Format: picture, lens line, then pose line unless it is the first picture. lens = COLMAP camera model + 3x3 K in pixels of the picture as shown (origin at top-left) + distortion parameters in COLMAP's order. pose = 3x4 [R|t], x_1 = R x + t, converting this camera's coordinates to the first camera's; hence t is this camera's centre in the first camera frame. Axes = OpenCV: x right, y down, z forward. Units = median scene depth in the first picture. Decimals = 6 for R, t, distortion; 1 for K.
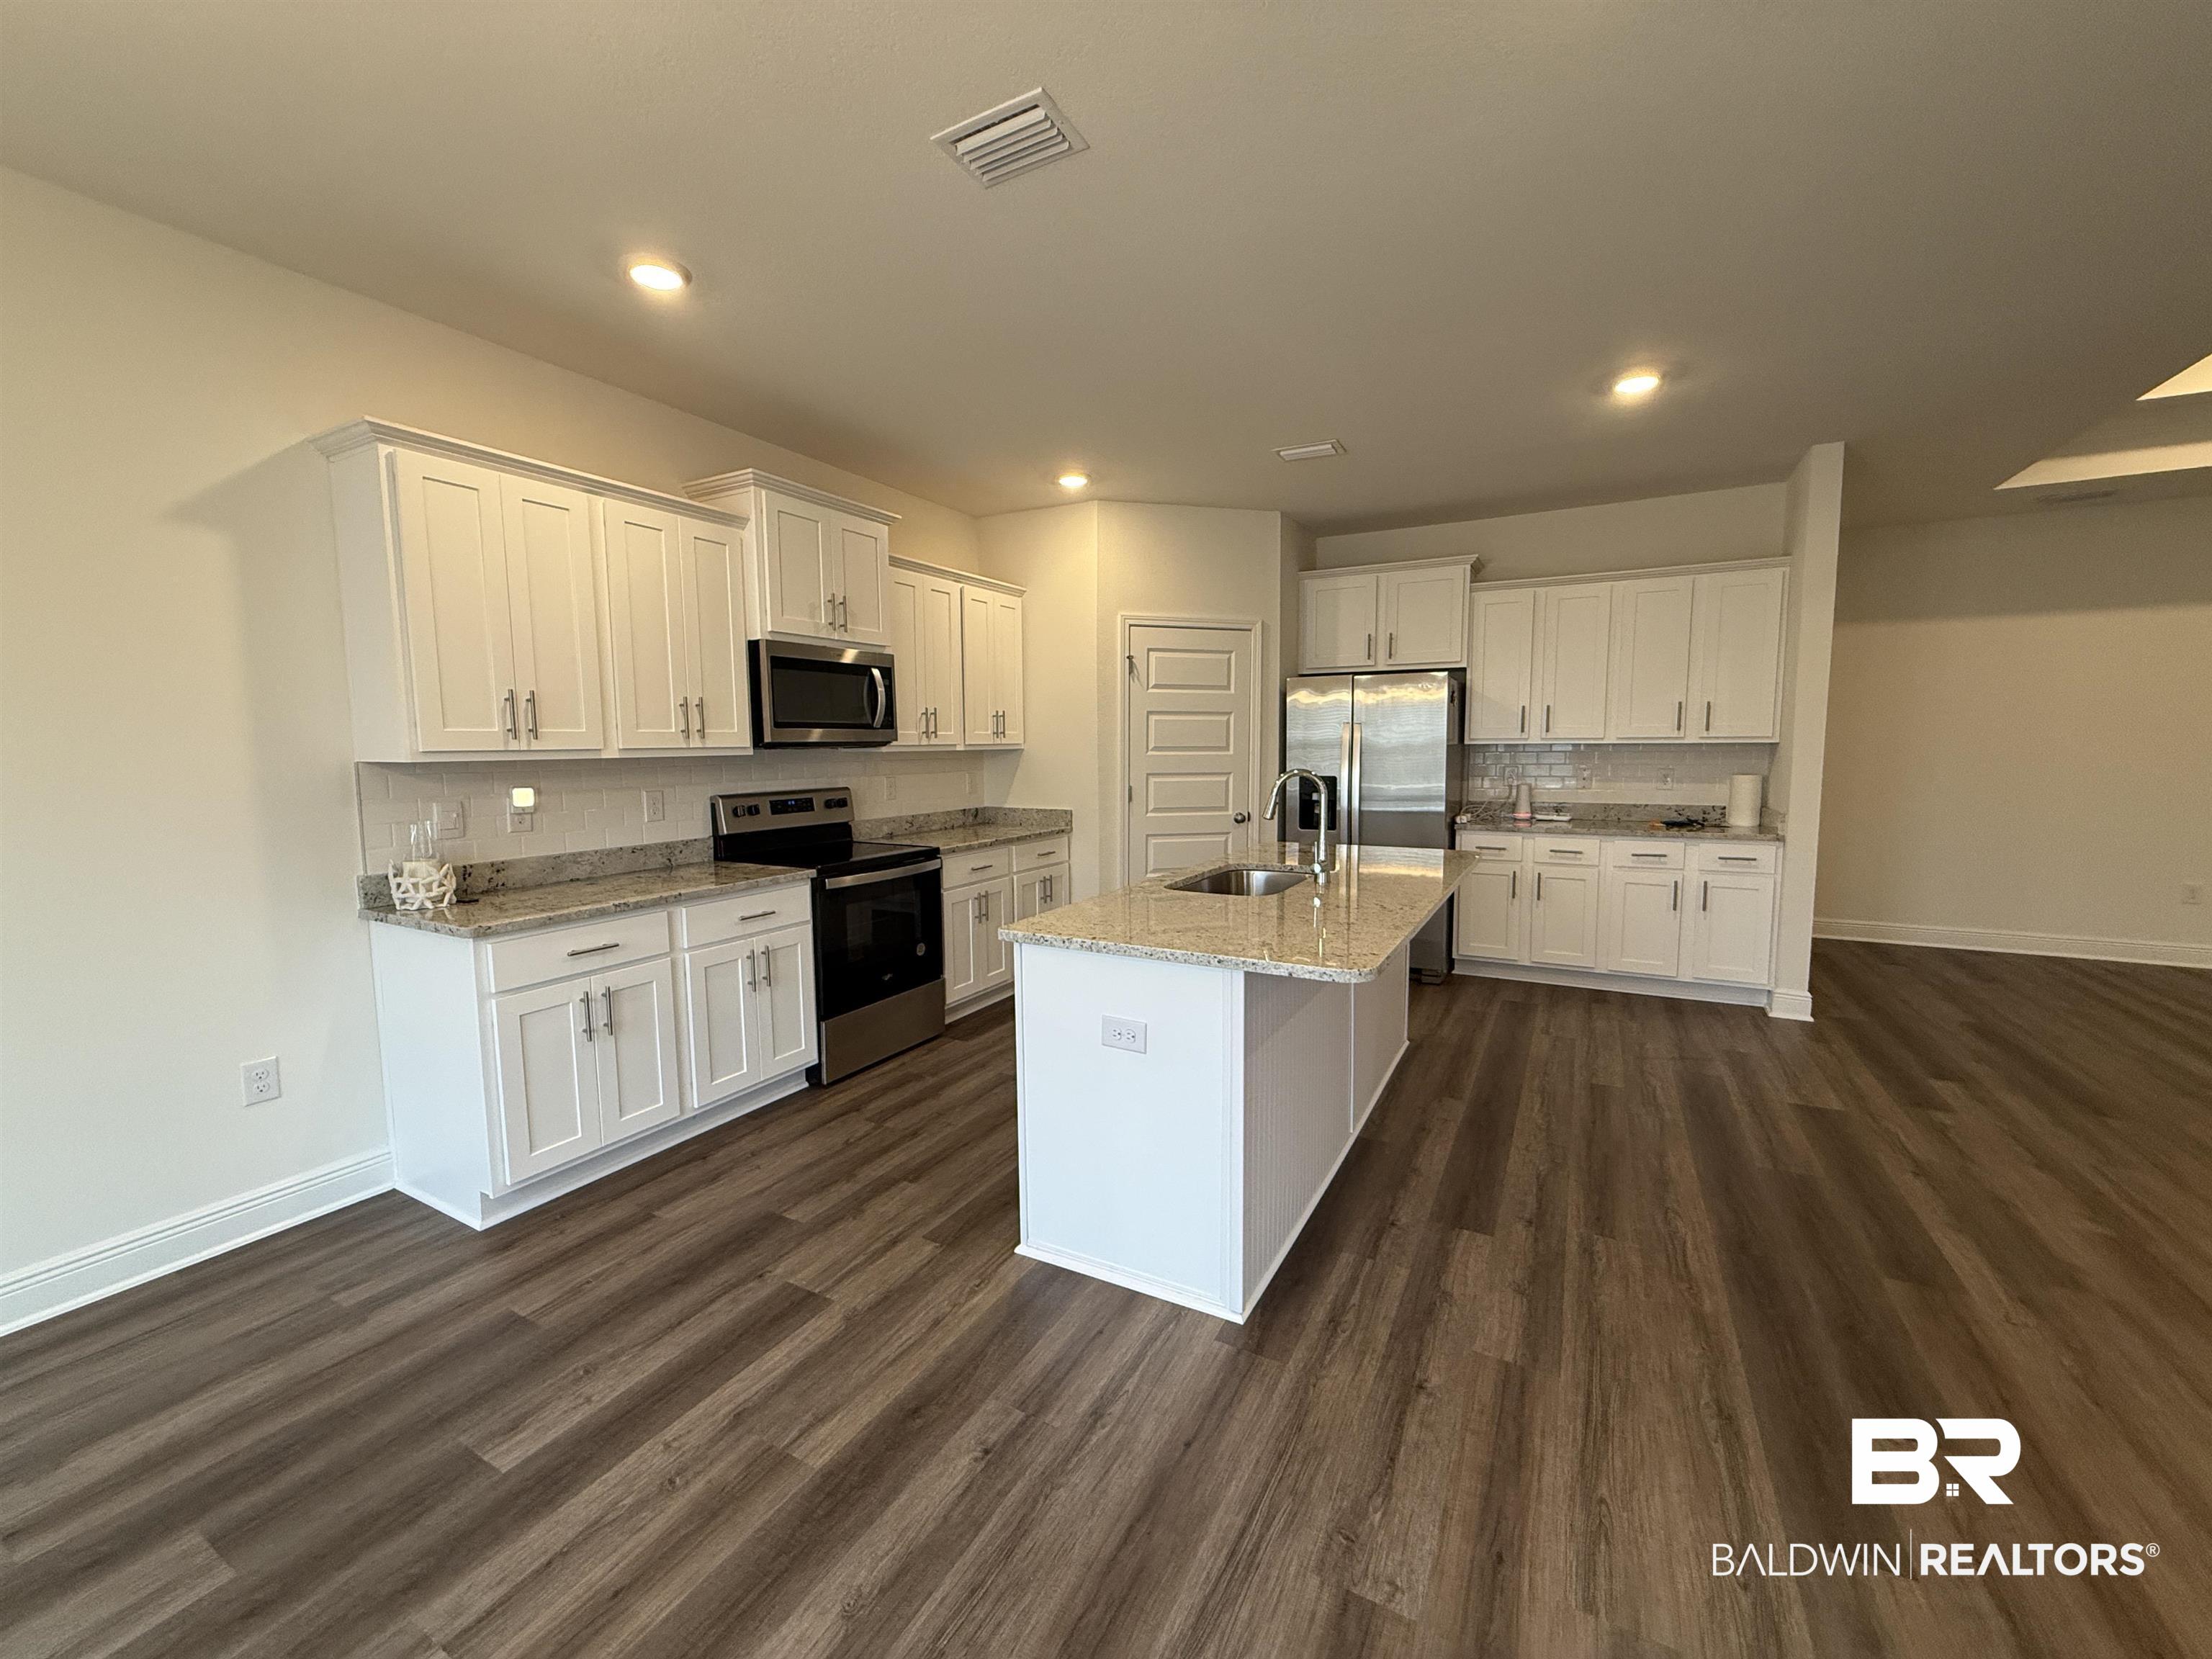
lens RADIAL K [[879.6, 0, 1097.8], [0, 879.6, 824.4], [0, 0, 1]] dist [0.001181, -0.000250]
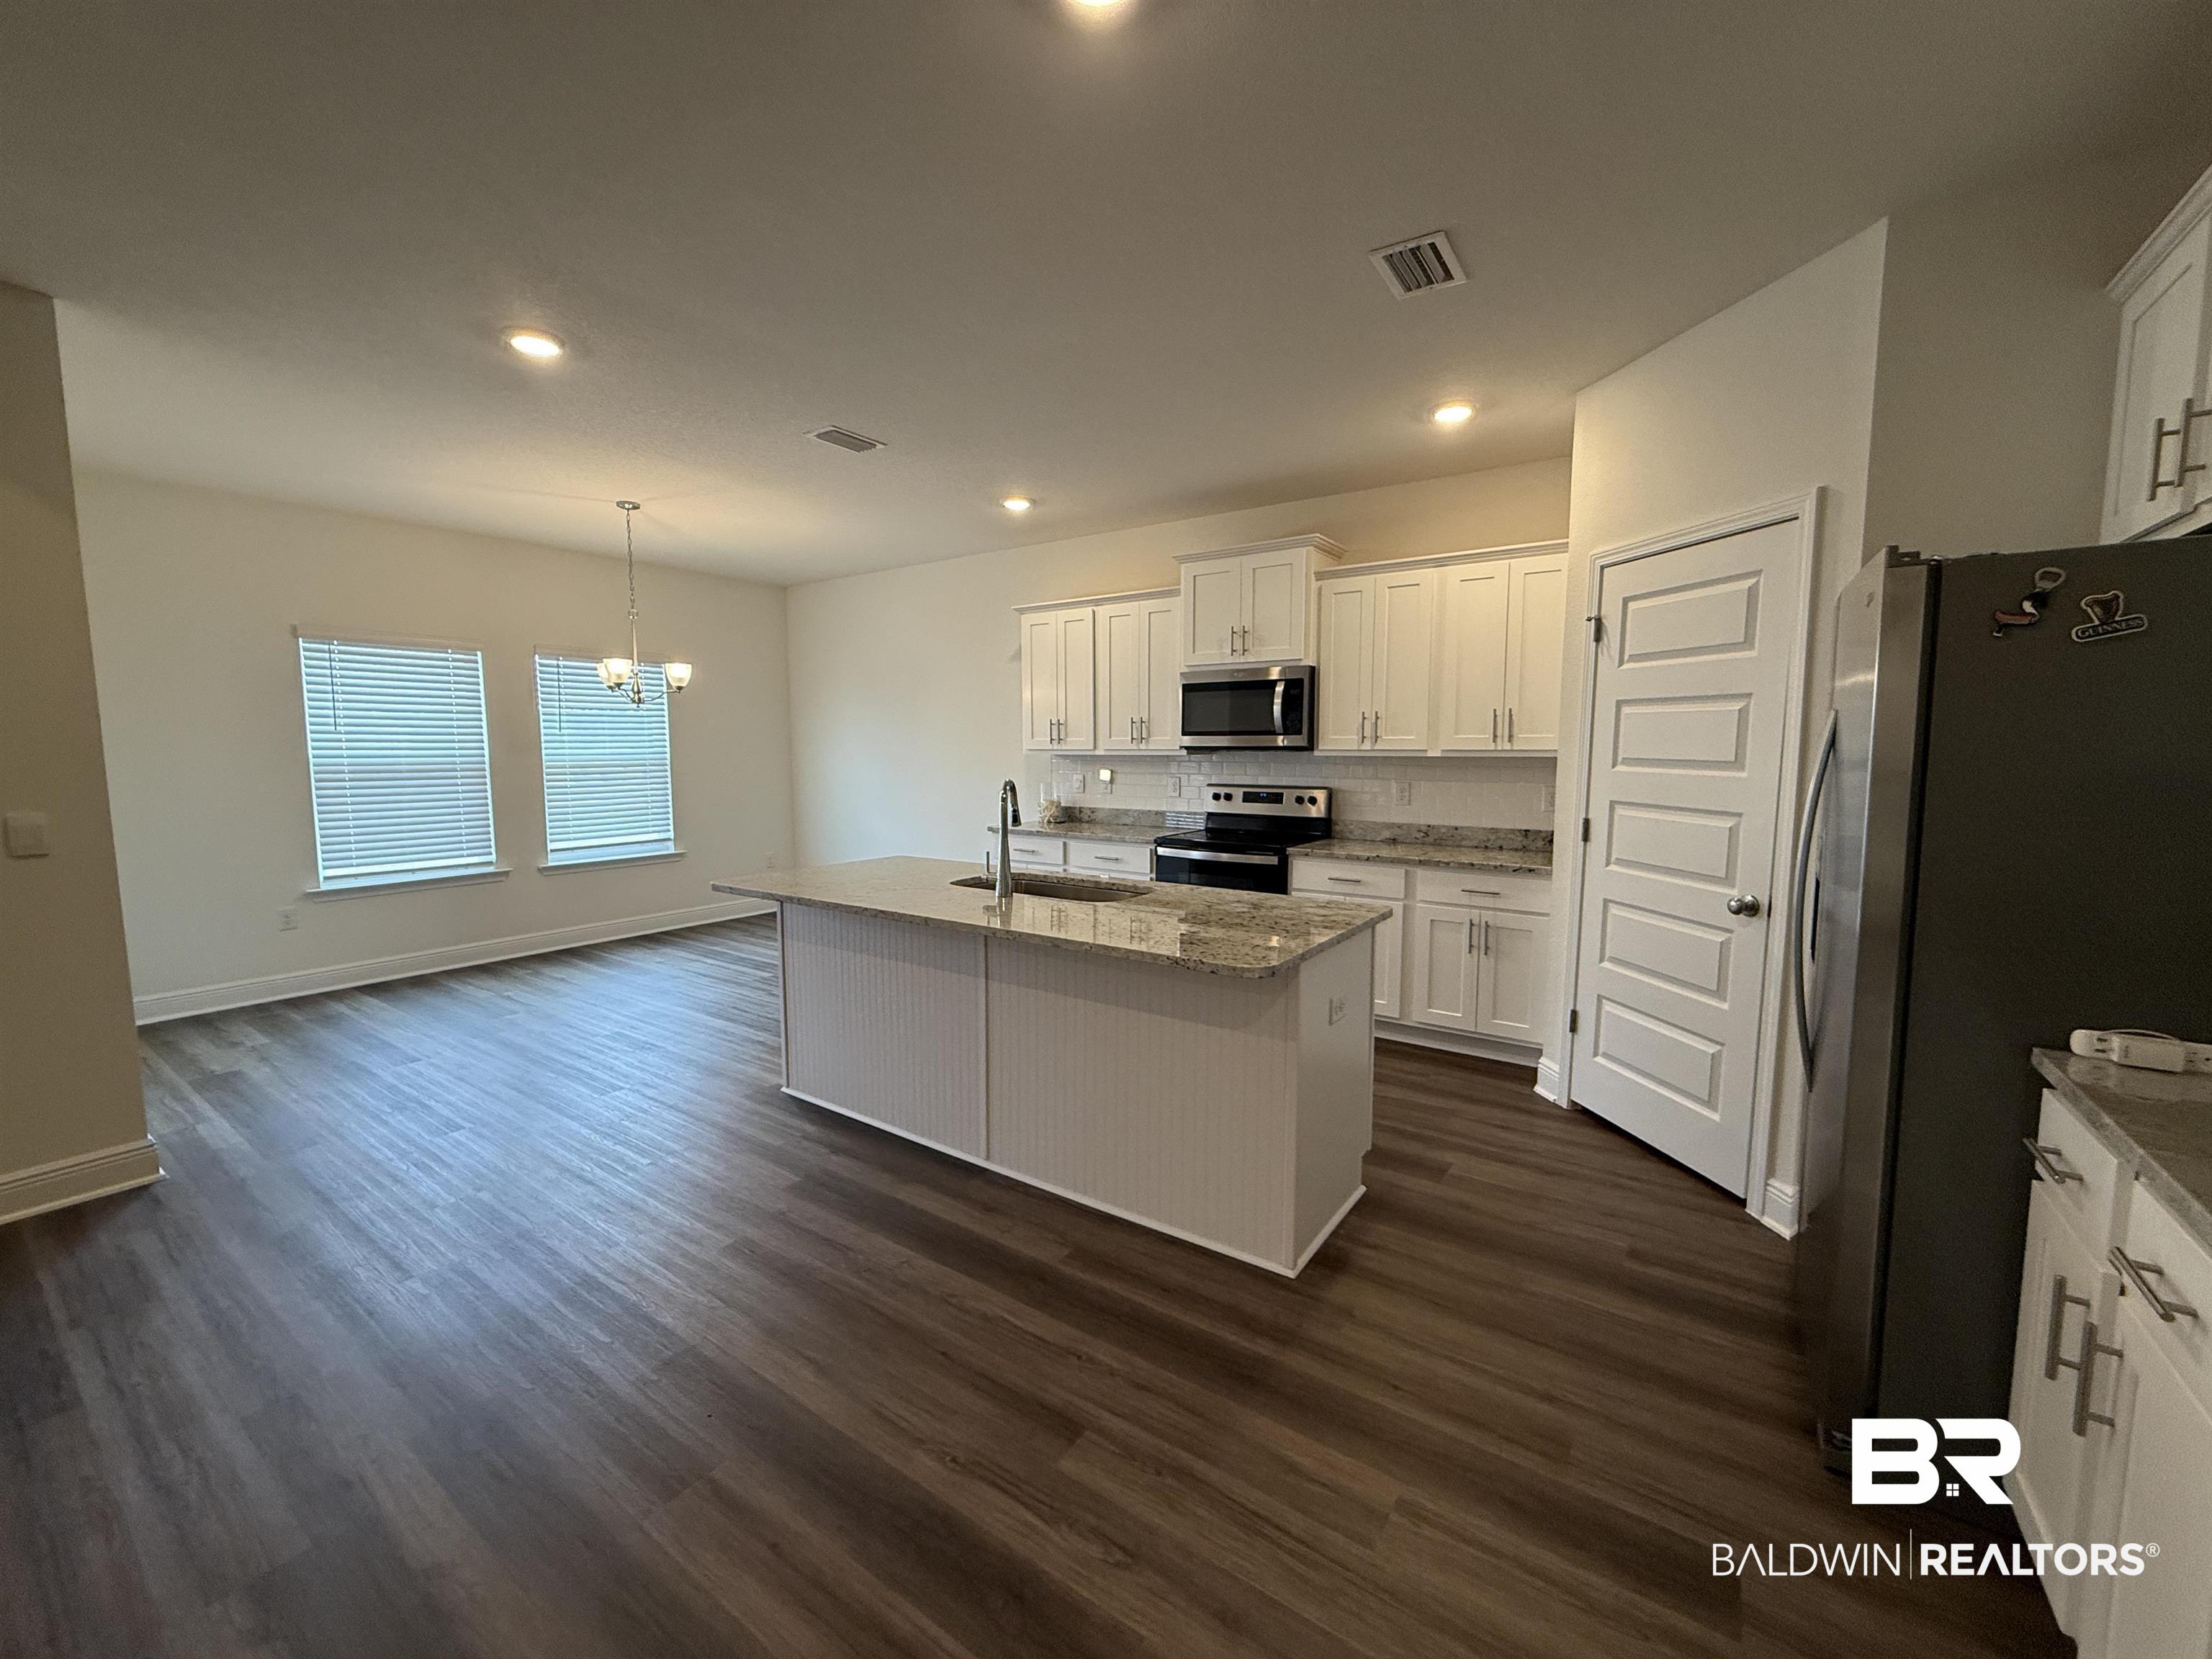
lens RADIAL K [[879.6, 0, 1107.7], [0, 879.6, 826.7], [0, 0, 1]] dist [0.001181, -0.000250]
pose [[-0.097395, 0.100719, -0.990136, 1.123163], [-0.091734, 0.989723, 0.109700, -0.119273], [0.991009, 0.101513, -0.087155, 1.111740]]
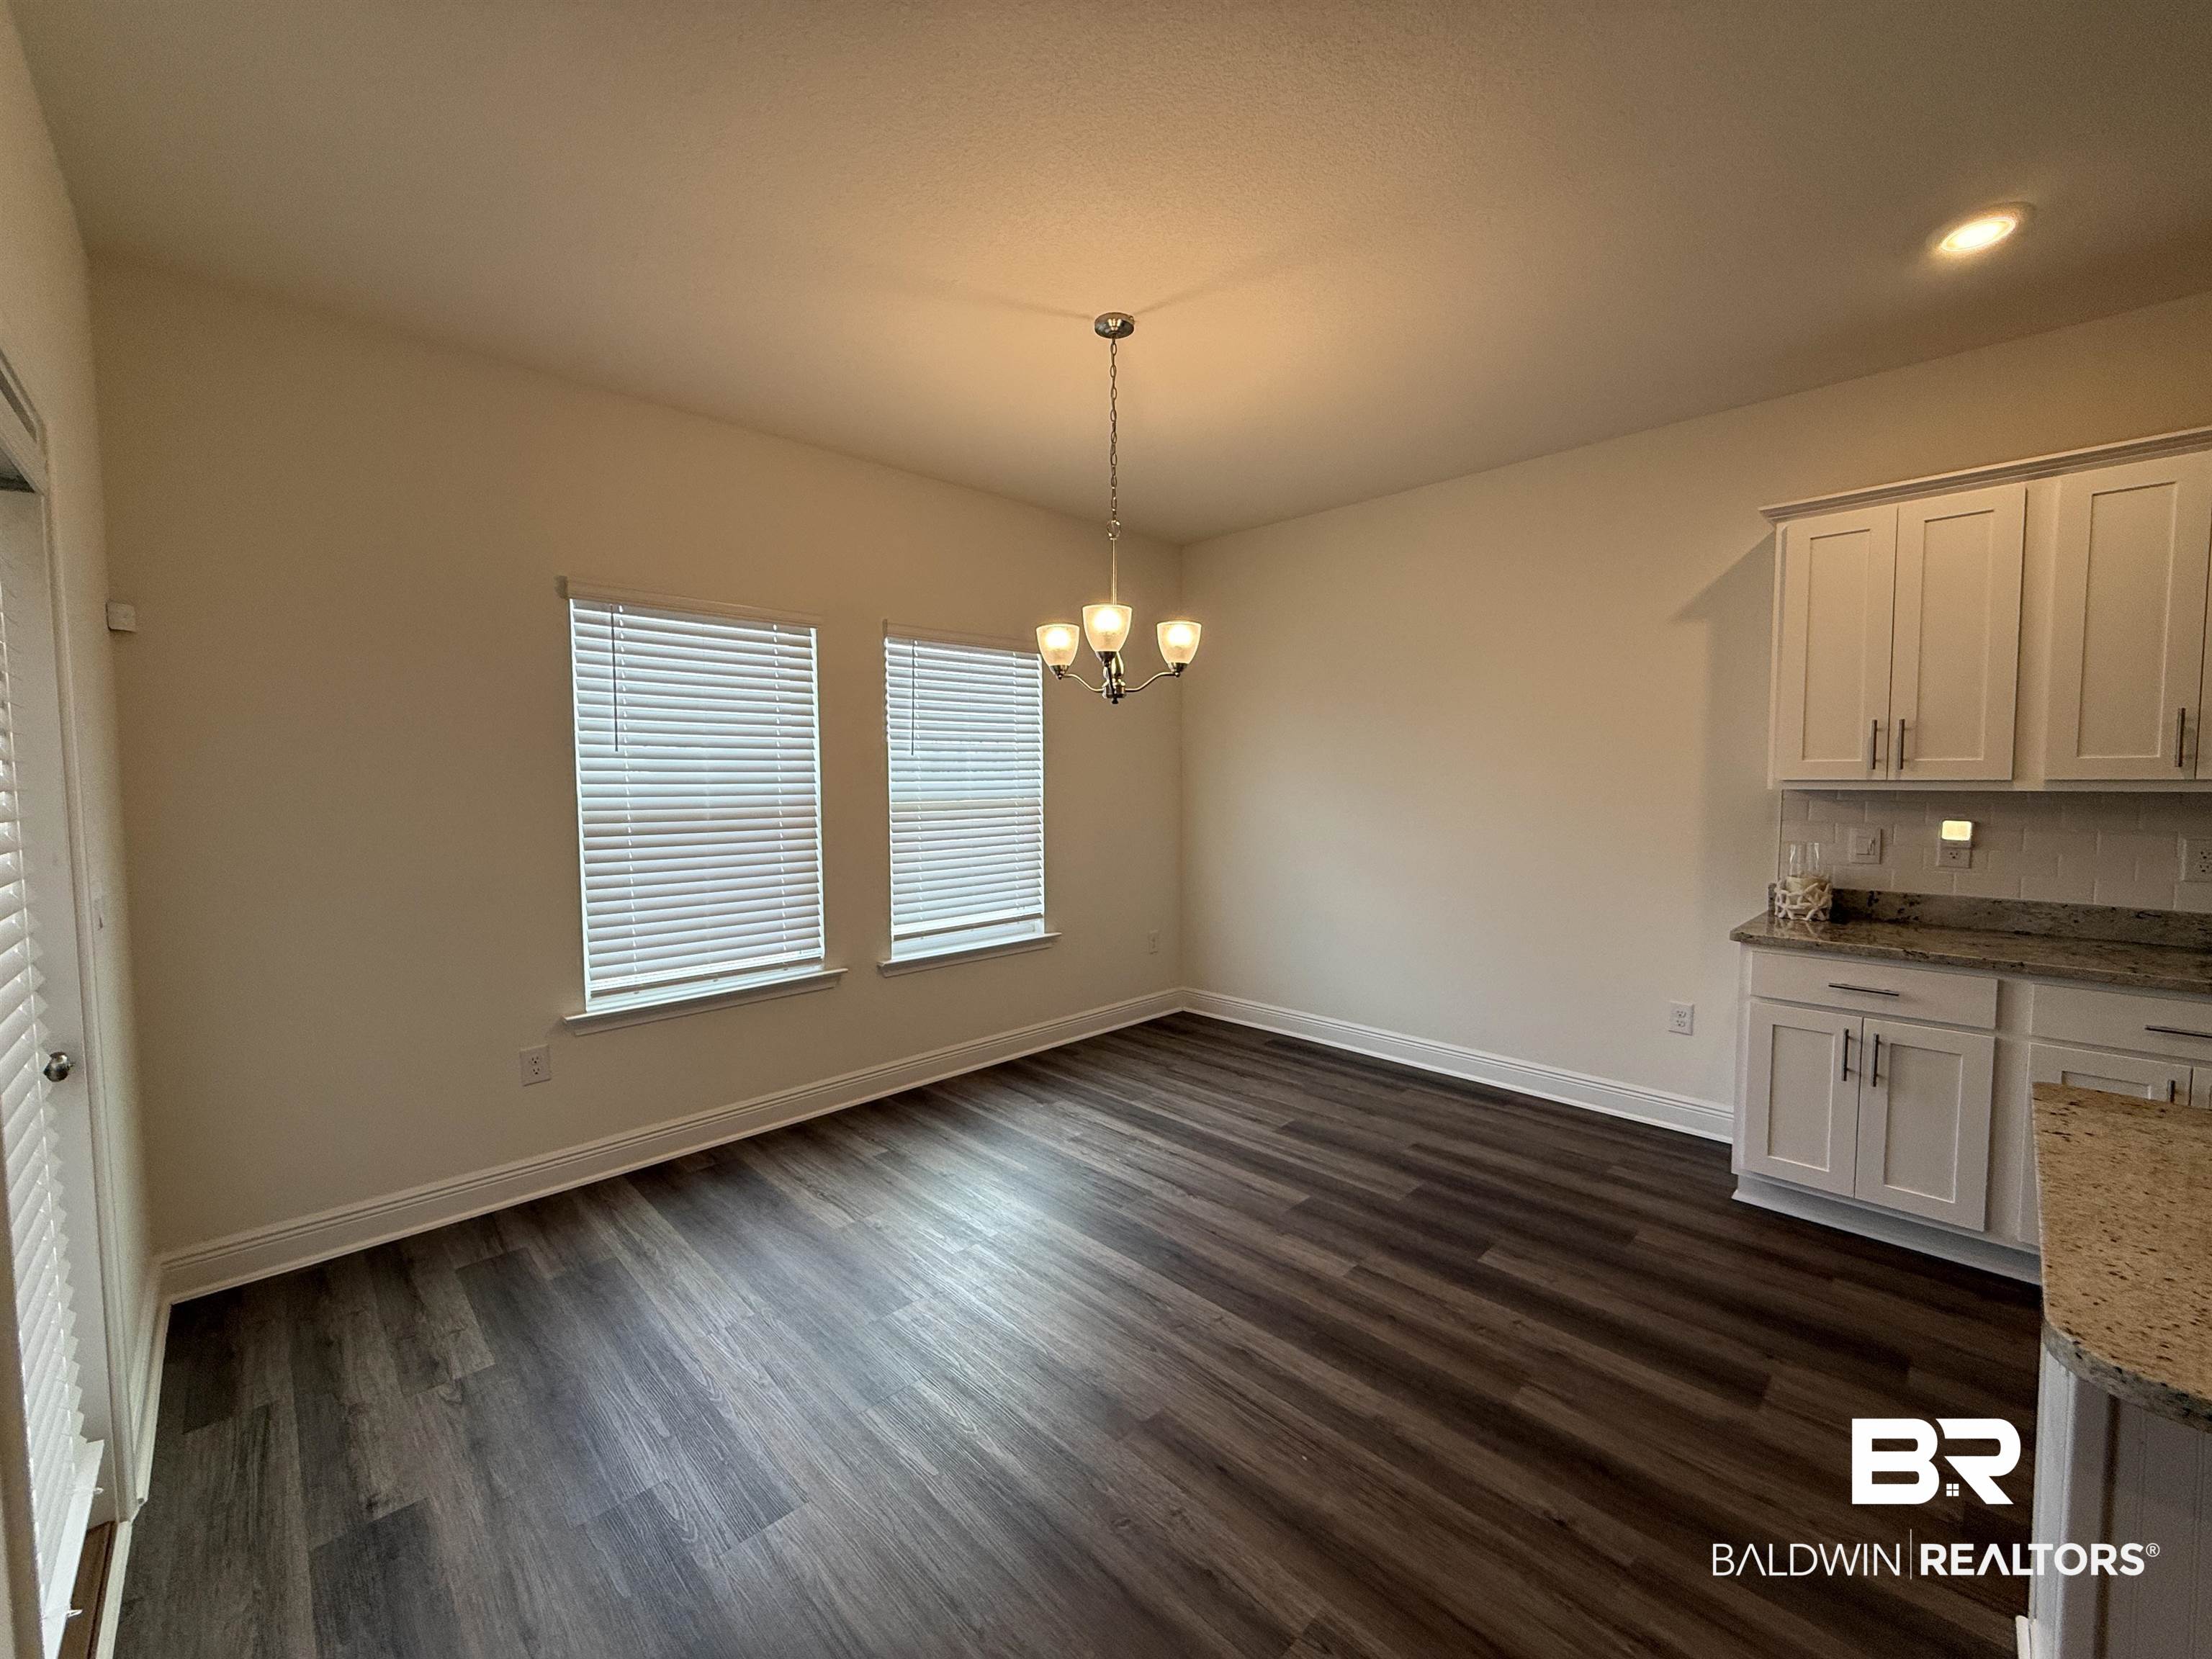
lens RADIAL K [[879.6, 0, 1102.6], [0, 879.6, 823.8], [0, 0, 1]] dist [0.001181, -0.000250]
pose [[-0.281539, 0.060656, -0.957631, 0.460789], [-0.084286, 0.992579, 0.087649, -0.040922], [0.955841, 0.105391, -0.274338, 0.371907]]
